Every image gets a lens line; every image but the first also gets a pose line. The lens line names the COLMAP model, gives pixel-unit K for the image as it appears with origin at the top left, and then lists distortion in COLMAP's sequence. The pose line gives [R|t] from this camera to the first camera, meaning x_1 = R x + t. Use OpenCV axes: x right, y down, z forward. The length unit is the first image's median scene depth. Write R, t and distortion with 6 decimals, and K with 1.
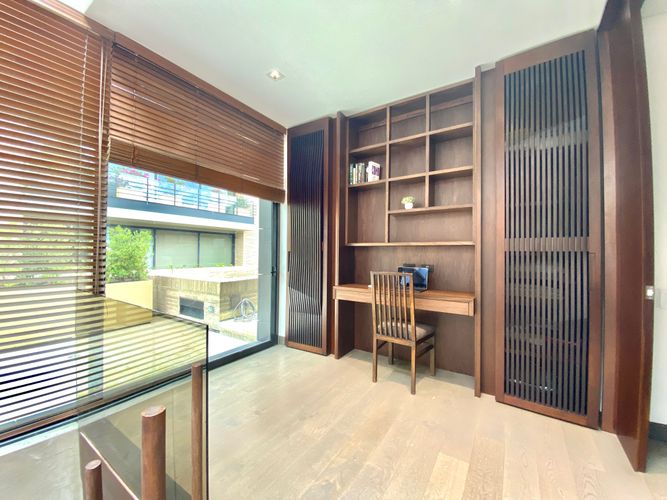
lens RADIAL K [[270.1, 0, 333.5], [0, 270.1, 250.0], [0, 0, 1]] dist [0.001978, -0.011676]
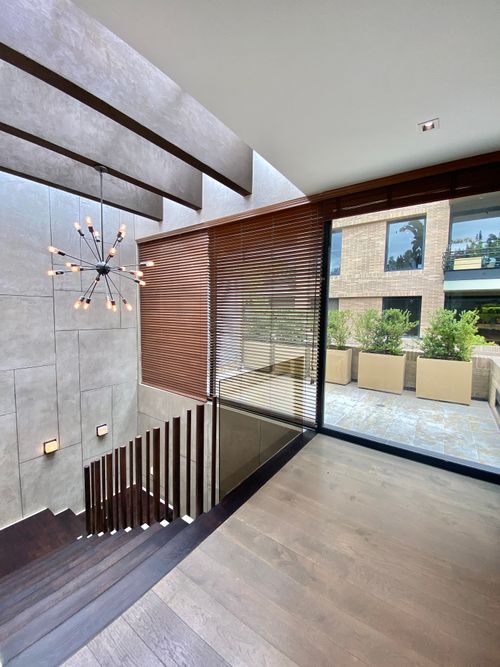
lens RADIAL K [[270.1, 0, 250.0], [0, 270.1, 333.5], [0, 0, 1]] dist [0.001978, -0.011676]
pose [[-0.039825, 0.074265, -0.996443, 0.615834], [-0.011353, 0.997136, 0.074771, -0.100967], [0.999142, 0.014290, -0.038868, 0.511732]]
